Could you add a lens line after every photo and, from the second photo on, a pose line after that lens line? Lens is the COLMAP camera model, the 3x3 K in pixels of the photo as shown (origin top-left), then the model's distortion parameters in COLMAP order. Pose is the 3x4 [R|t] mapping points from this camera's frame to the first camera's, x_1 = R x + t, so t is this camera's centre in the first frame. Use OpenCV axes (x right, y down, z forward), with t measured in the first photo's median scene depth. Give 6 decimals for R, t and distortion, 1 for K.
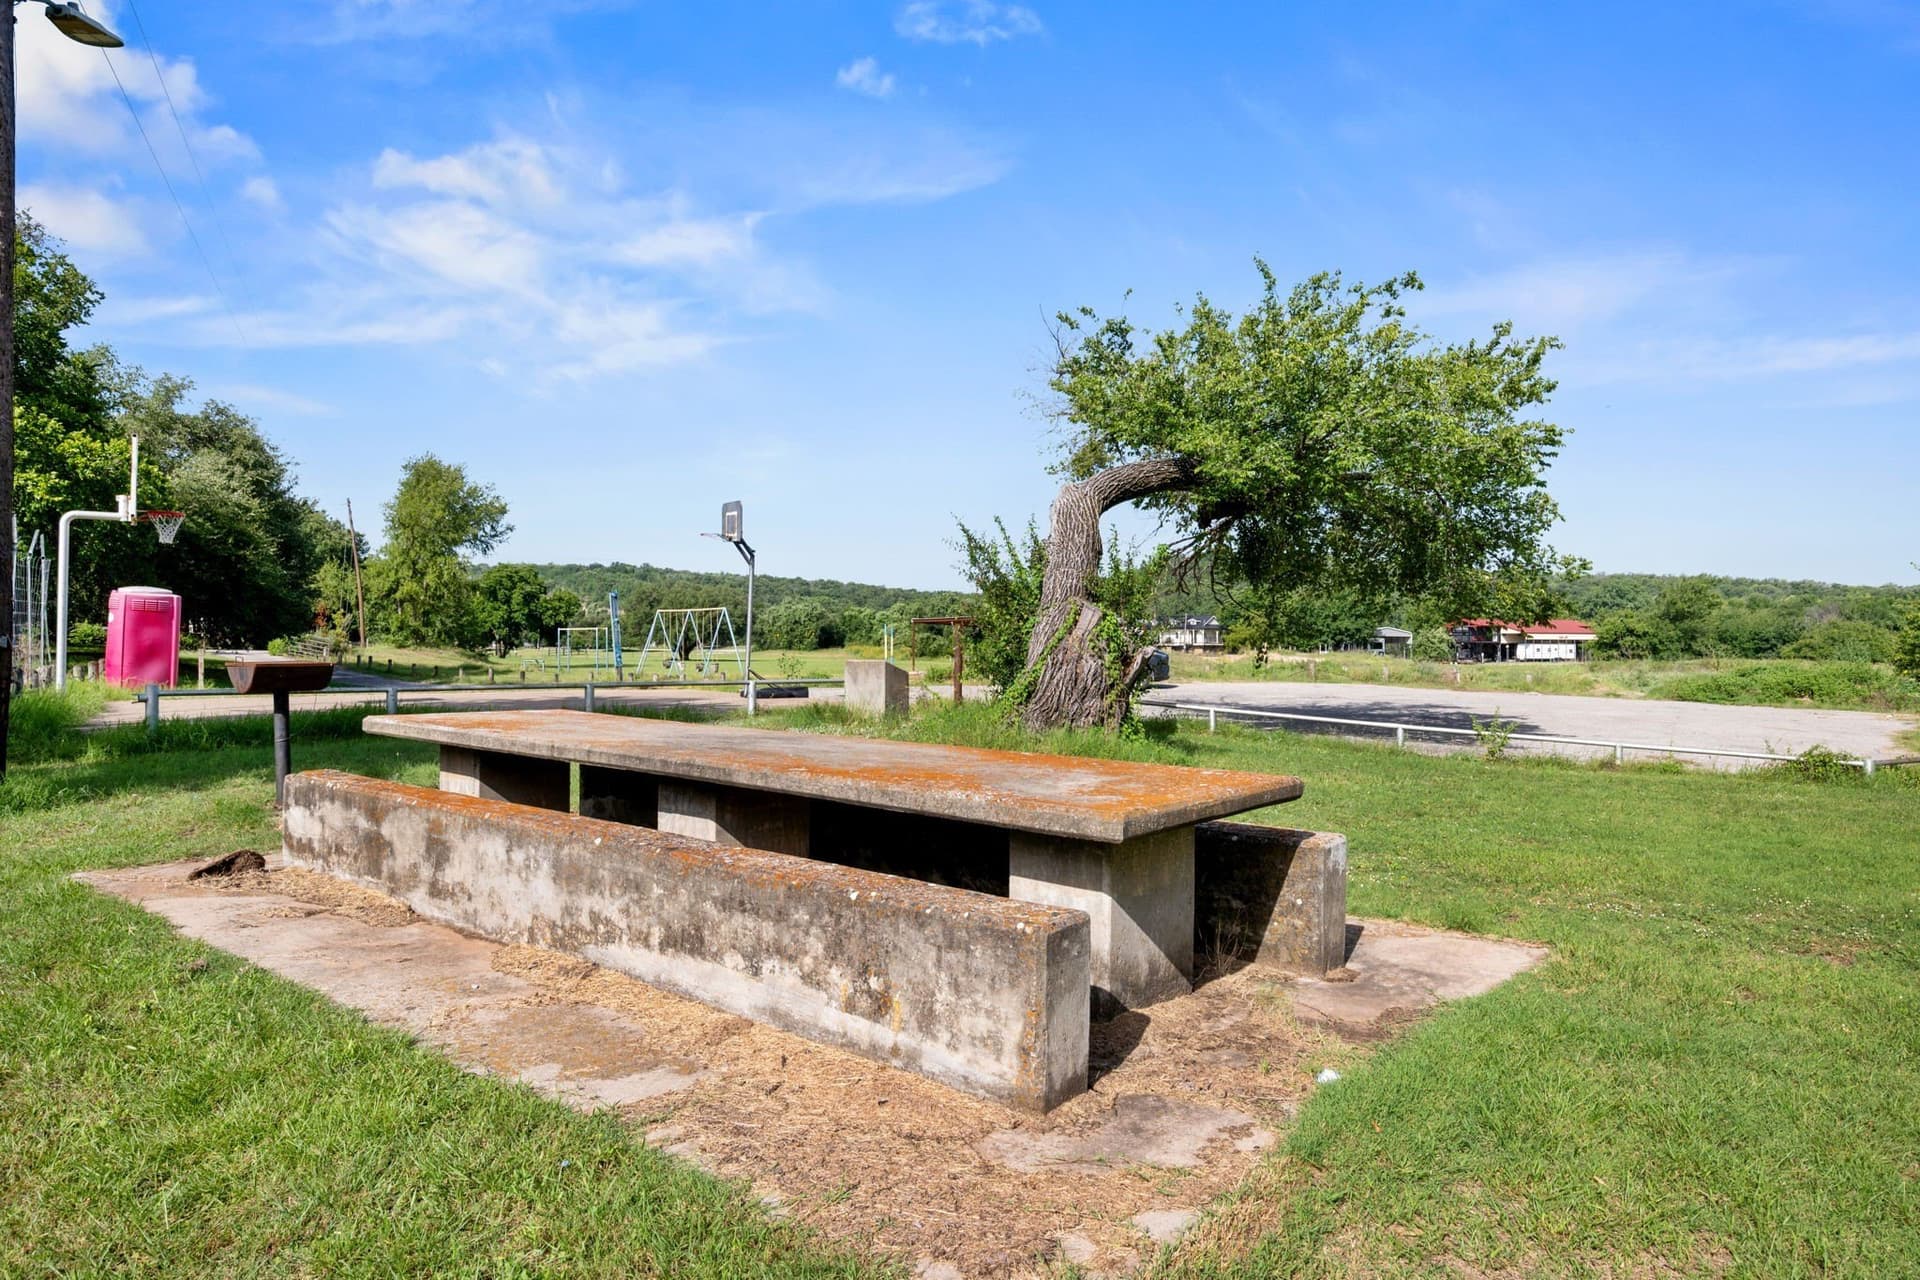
lens RADIAL K [[1248.7, 0, 960.0], [0, 1248.7, 640.0], [0, 0, 1]] dist [-0.000412, 0.001712]
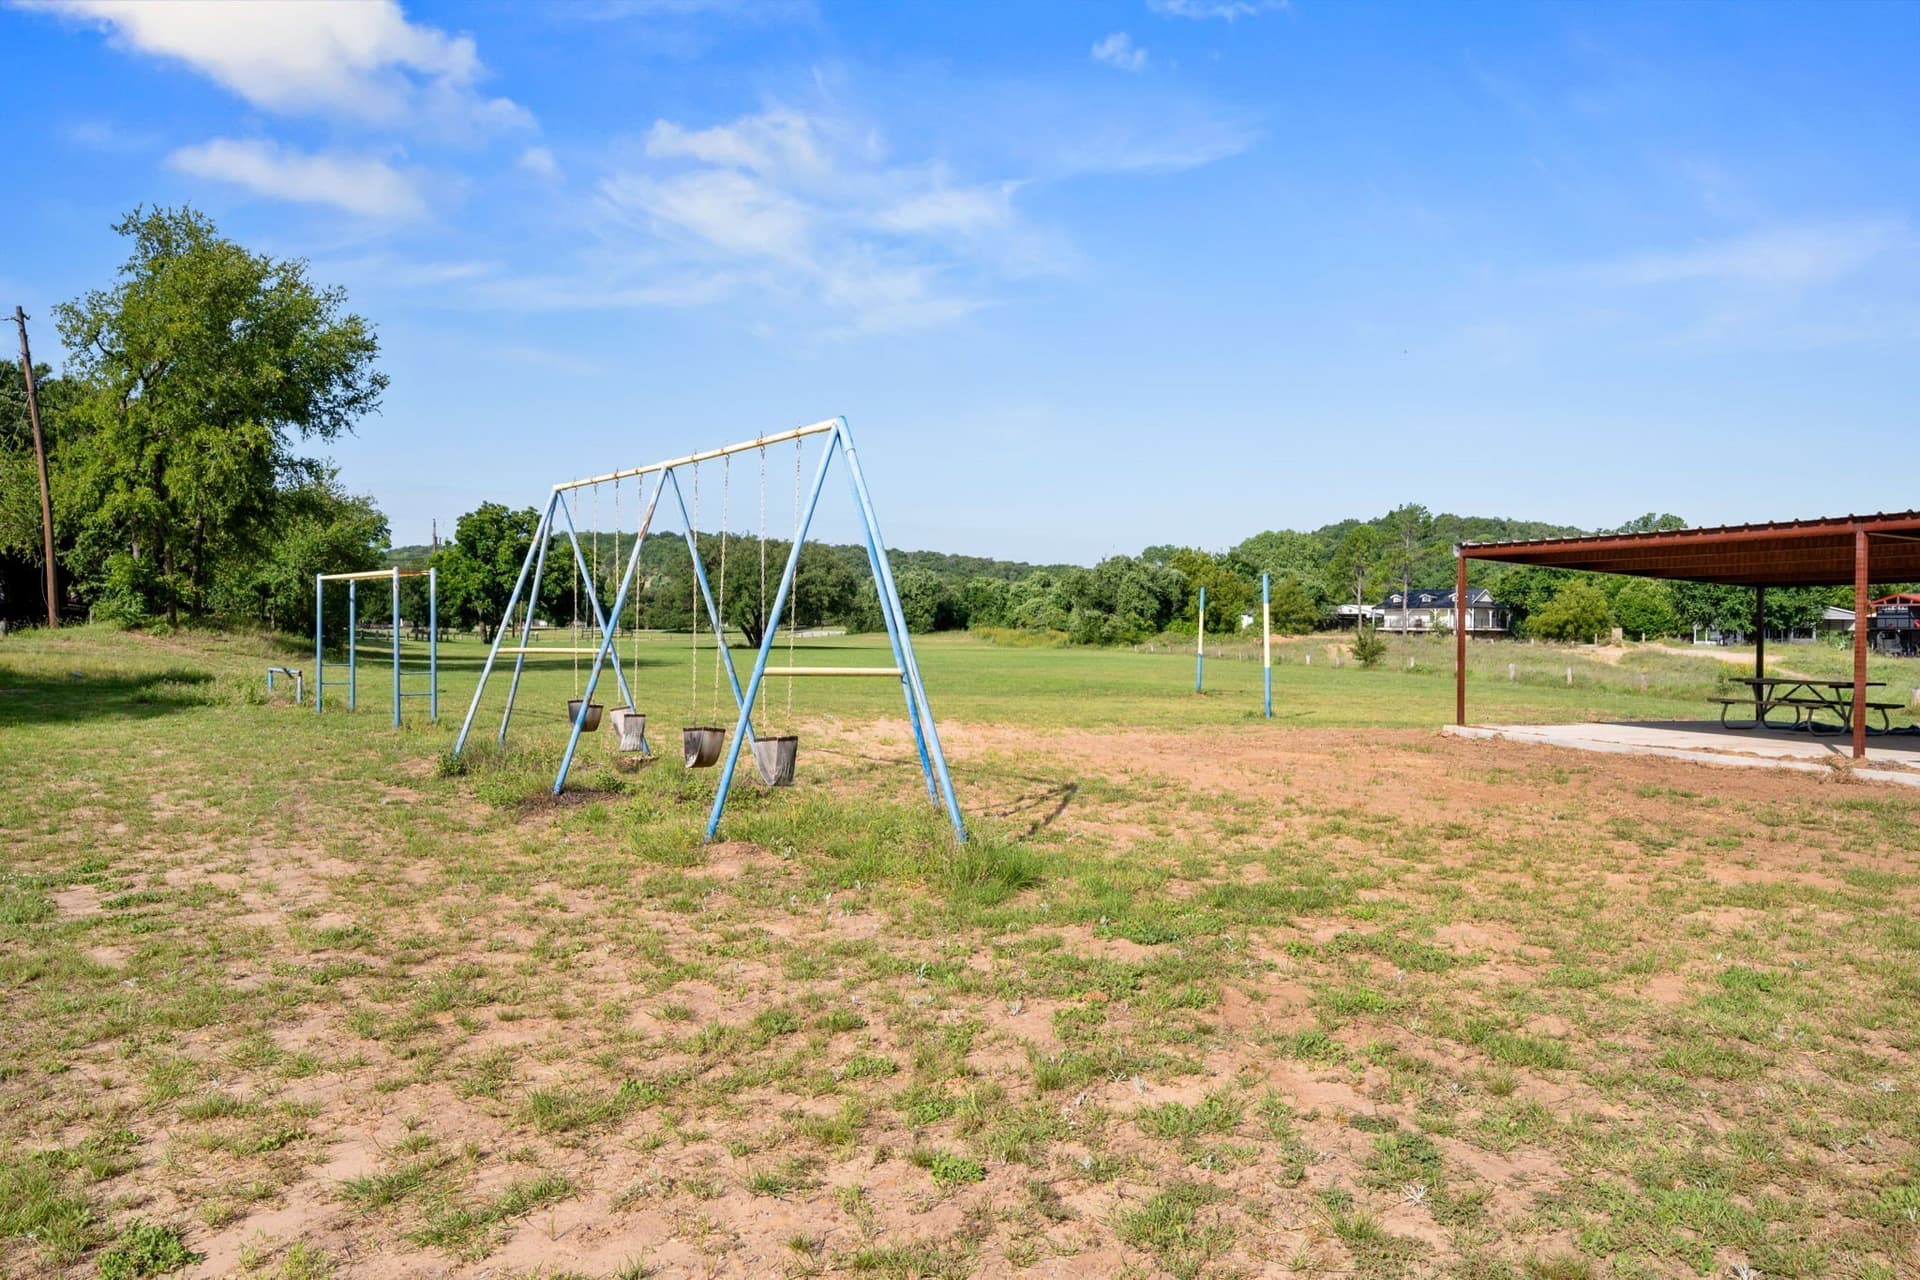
lens RADIAL K [[1248.7, 0, 960.0], [0, 1248.7, 640.0], [0, 0, 1]] dist [-0.000412, 0.001712]
pose [[0.997770, 0.007178, -0.066361, -0.051538], [-0.006150, 0.999858, 0.015692, 0.000450], [0.066464, -0.015248, 0.997672, 0.262534]]
